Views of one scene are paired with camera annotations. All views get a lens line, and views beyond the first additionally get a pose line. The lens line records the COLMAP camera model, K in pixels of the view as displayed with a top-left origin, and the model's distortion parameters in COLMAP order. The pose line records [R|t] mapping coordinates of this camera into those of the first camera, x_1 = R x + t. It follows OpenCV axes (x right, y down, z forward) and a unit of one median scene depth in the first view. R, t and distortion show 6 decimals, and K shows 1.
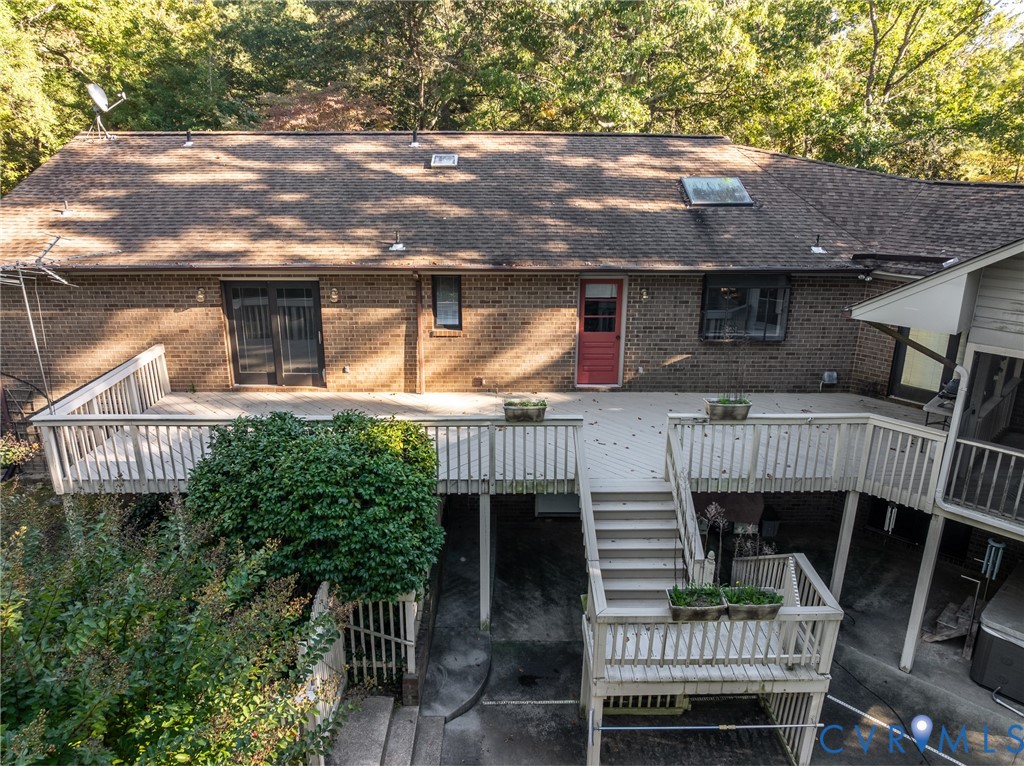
lens RADIAL K [[720.9, 0, 508.7], [0, 720.9, 383.9], [0, 0, 1]] dist [-0.051035, 0.020501]
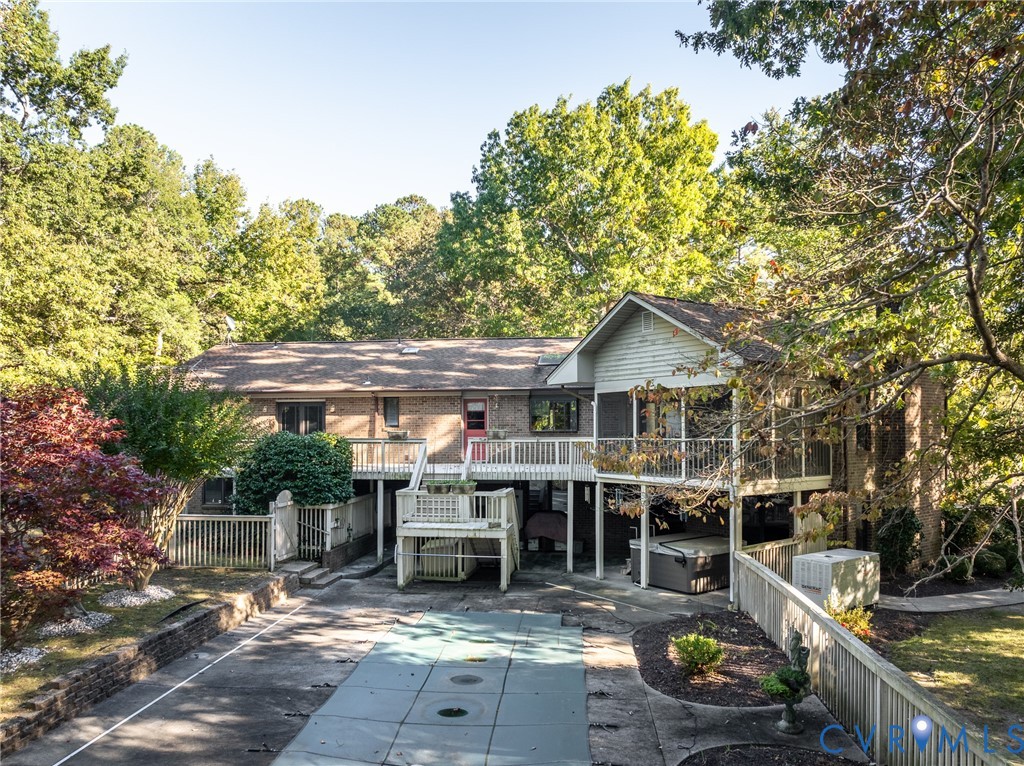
lens RADIAL K [[720.9, 0, 512.8], [0, 720.9, 386.2], [0, 0, 1]] dist [-0.051035, 0.020501]
pose [[0.991610, -0.022924, -0.127219, 0.449951], [-0.024120, 0.934055, -0.356313, 0.464799], [0.126998, 0.356392, 0.925666, -0.678840]]
